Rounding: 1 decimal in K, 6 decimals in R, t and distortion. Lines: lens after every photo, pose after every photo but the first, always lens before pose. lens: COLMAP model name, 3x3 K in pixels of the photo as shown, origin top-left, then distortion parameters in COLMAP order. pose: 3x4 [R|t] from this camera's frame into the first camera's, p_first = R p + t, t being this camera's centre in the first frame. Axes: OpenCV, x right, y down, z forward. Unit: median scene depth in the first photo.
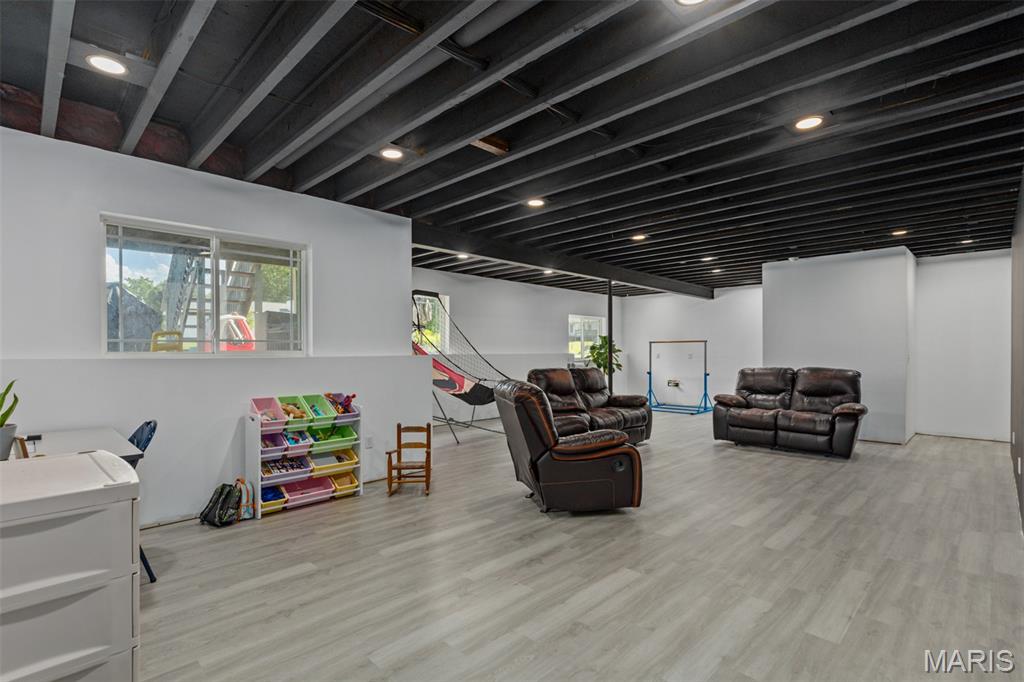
lens RADIAL K [[478.6, 0, 484.4], [0, 478.6, 358.2], [0, 0, 1]] dist [0.035591, 0.000654]
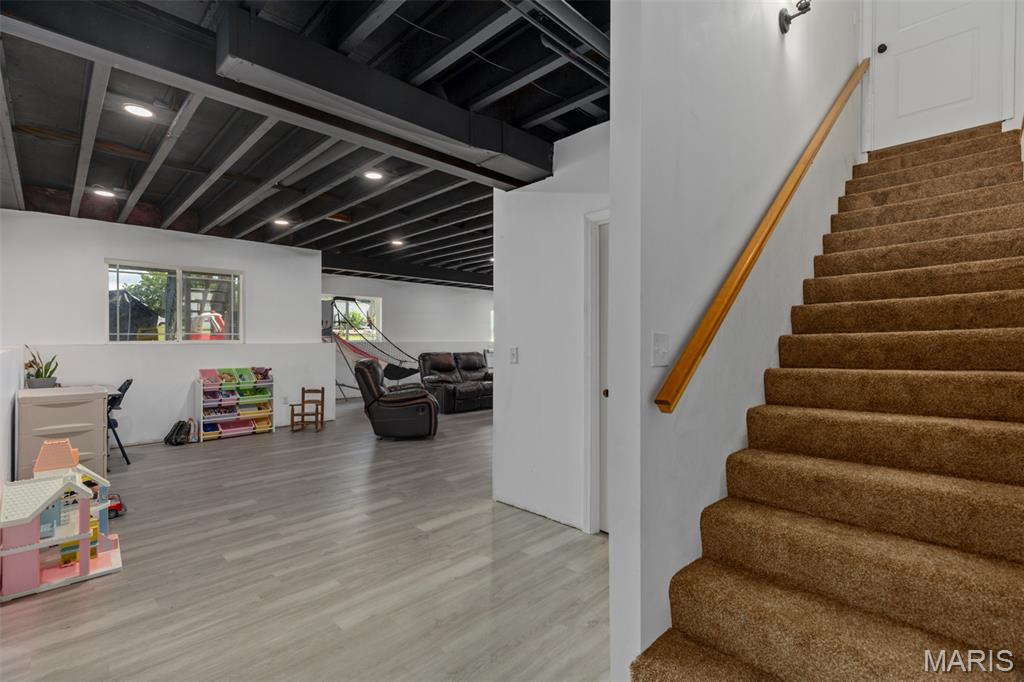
lens RADIAL K [[462.9, 0, 514.3], [0, 462.9, 339.9], [0, 0, 1]] dist [0.006679, -0.000249]
pose [[0.999879, -0.001791, 0.015453, 0.508979], [0.002045, 0.999863, -0.016431, 0.011343], [-0.015421, 0.016461, 0.999746, -0.531380]]
